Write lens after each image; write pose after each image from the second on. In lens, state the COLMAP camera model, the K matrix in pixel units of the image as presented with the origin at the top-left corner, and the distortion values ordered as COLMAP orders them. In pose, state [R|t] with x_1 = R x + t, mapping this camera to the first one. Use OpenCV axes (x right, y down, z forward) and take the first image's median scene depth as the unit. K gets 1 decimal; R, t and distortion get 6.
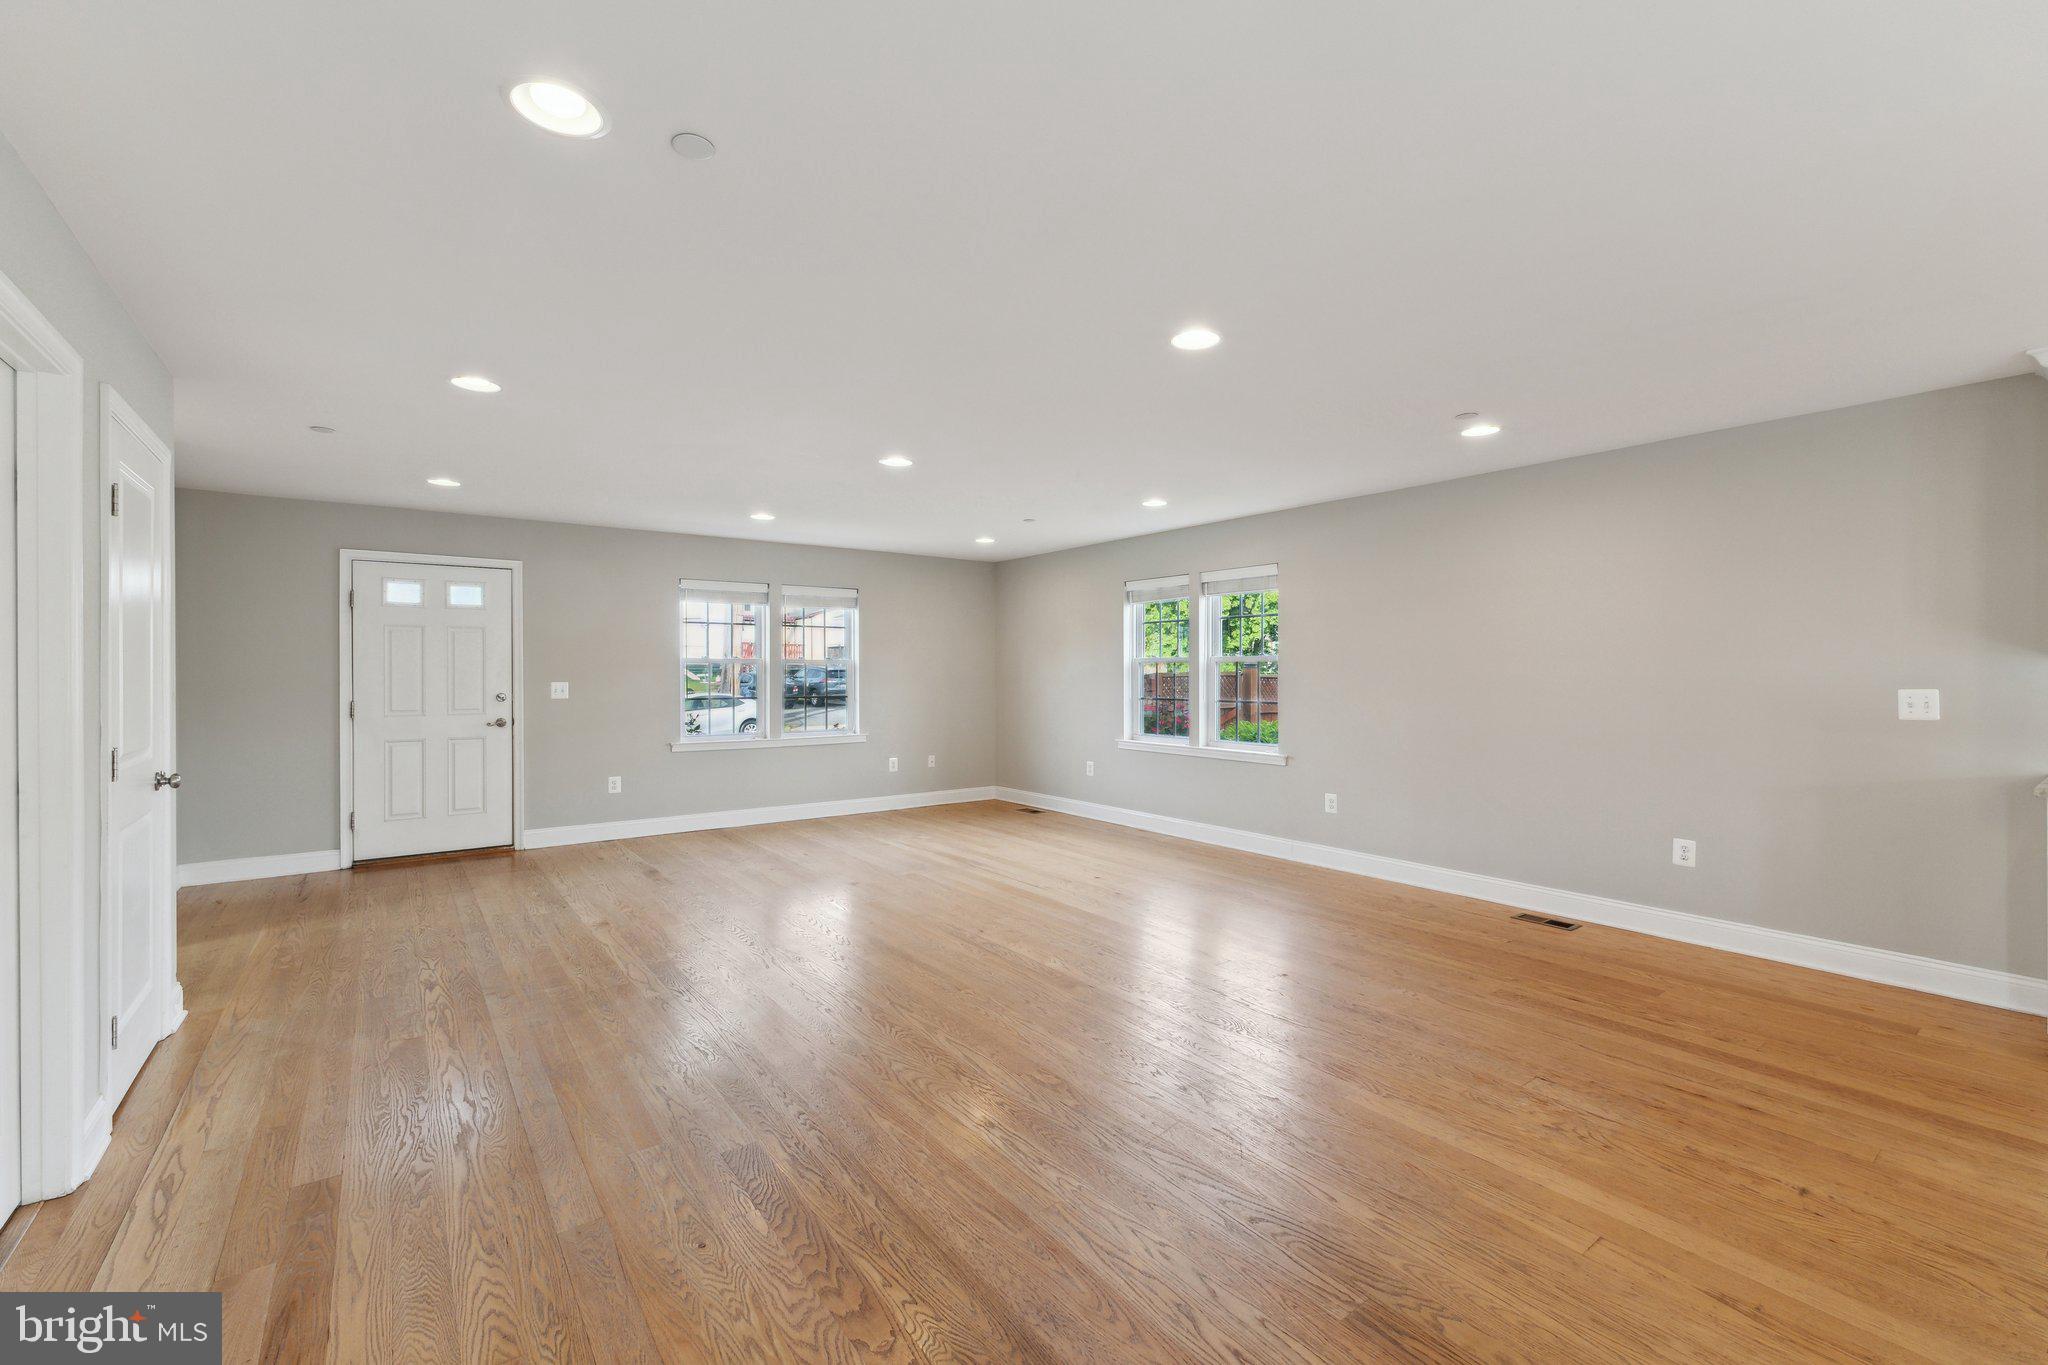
lens RADIAL K [[872.4, 0, 1013.7], [0, 872.4, 694.4], [0, 0, 1]] dist [0.003522, 0.000000]
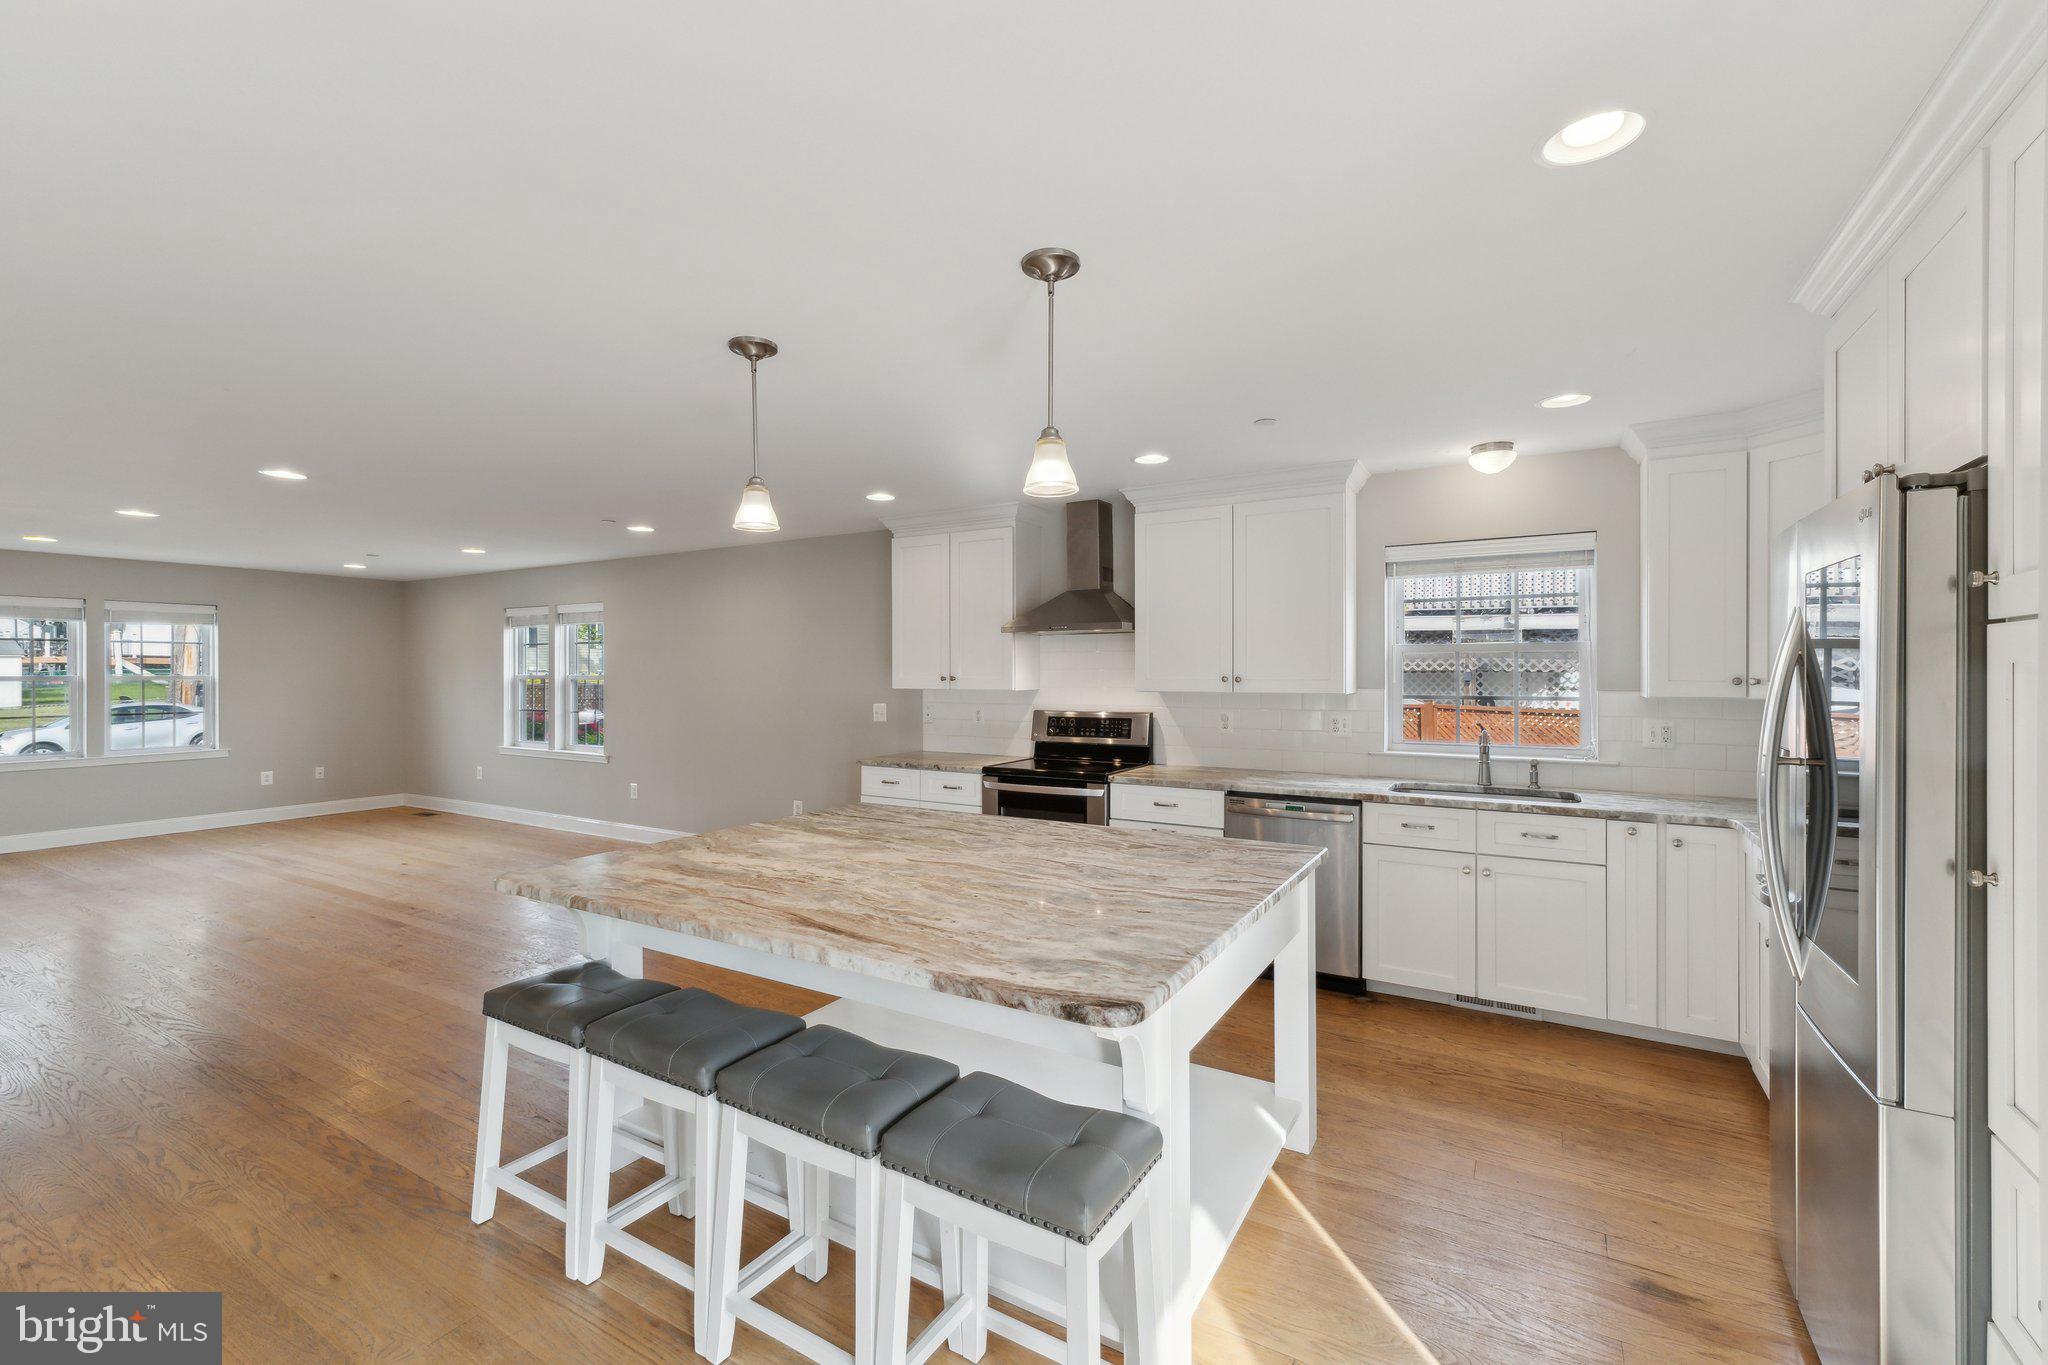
lens RADIAL K [[872.4, 0, 1026.7], [0, 872.4, 670.0], [0, 0, 1]] dist [0.003522, 0.000000]
pose [[0.916454, 0.002895, 0.400130, 0.294645], [0.008935, 0.999576, -0.027696, -0.009644], [-0.400041, 0.028958, 0.916040, -0.324809]]
